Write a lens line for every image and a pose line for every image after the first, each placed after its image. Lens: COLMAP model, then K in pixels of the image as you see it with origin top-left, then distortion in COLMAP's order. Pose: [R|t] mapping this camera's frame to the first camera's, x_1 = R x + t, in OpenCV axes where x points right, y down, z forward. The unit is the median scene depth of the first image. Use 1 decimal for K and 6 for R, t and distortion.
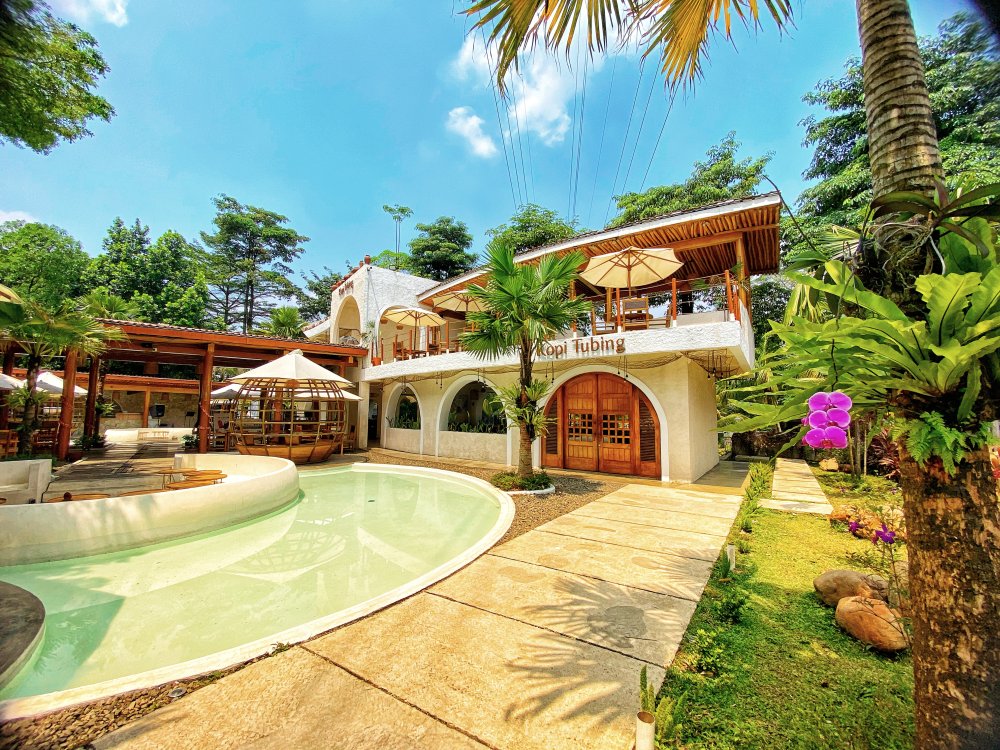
lens RADIAL K [[396.4, 0, 500.0], [0, 396.4, 375.0], [0, 0, 1]] dist [0.001309, 0.000032]
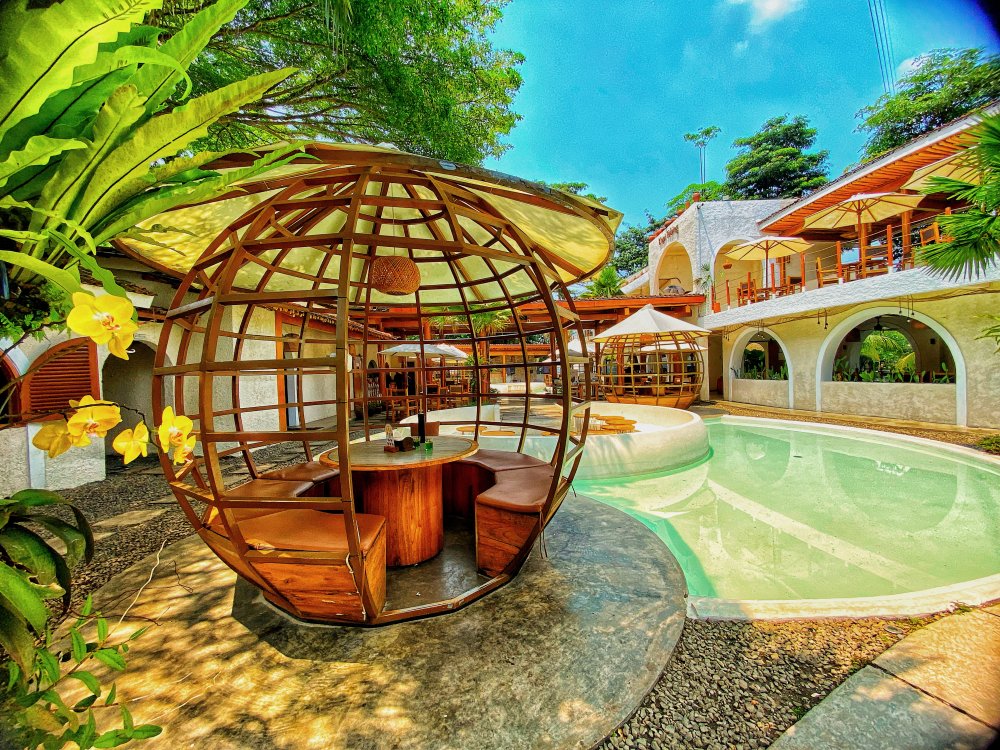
lens RADIAL K [[399.3, 0, 500.0], [0, 399.3, 375.0], [0, 0, 1]] dist [-0.015420, -0.000108]
pose [[0.766750, -0.022941, -0.641536, -0.118558], [0.097709, 0.991888, 0.081309, -0.002870], [0.634467, -0.125028, 0.762771, -0.040079]]
